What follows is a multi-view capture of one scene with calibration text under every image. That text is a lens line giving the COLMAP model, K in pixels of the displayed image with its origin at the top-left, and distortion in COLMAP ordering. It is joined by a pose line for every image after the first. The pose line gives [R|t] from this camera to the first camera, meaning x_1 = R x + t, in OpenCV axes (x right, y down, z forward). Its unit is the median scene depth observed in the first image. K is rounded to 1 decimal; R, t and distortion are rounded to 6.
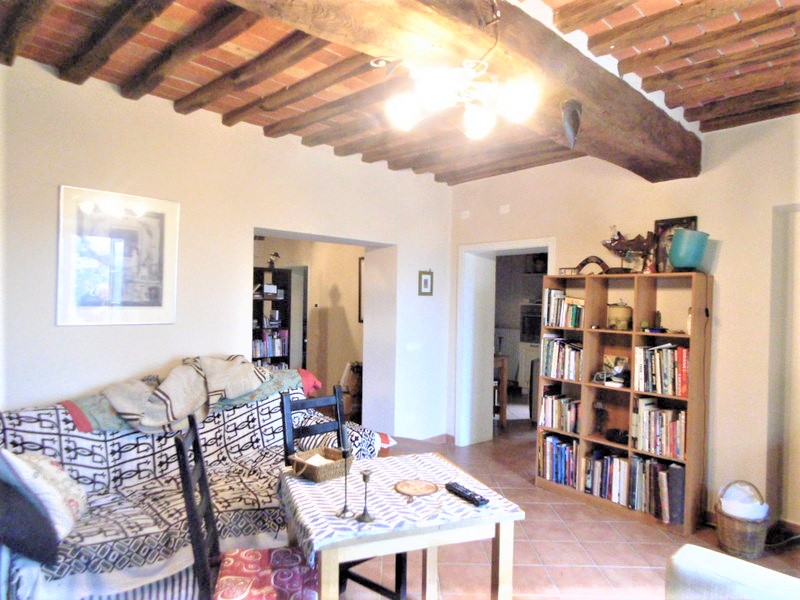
lens RADIAL K [[511.7, 0, 400.0], [0, 511.7, 300.0], [0, 0, 1]] dist [0.000155, -0.000890]
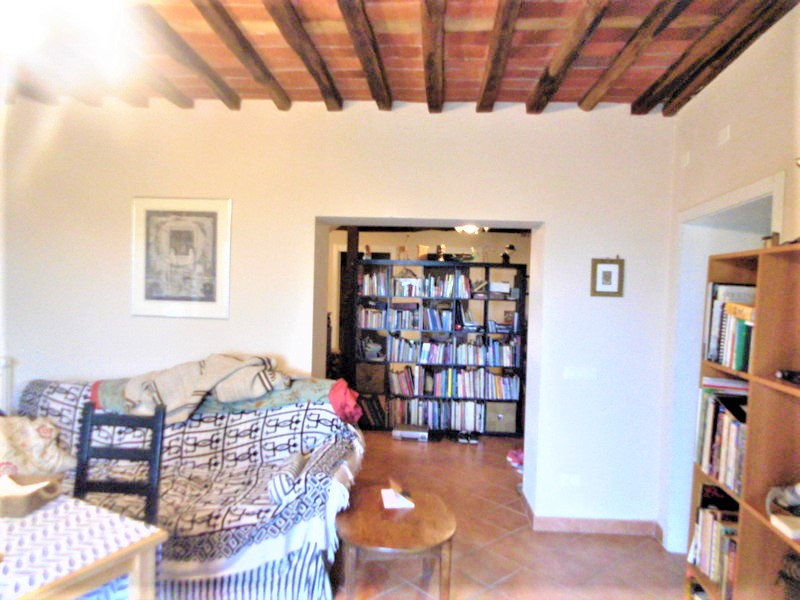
lens RADIAL K [[511.7, 0, 400.0], [0, 511.7, 300.0], [0, 0, 1]] dist [0.000155, -0.000890]
pose [[0.677102, 0.016852, -0.735697, 0.544698], [-0.018842, 0.999807, 0.005561, -0.004269], [0.735648, 0.010097, 0.677288, 0.572840]]
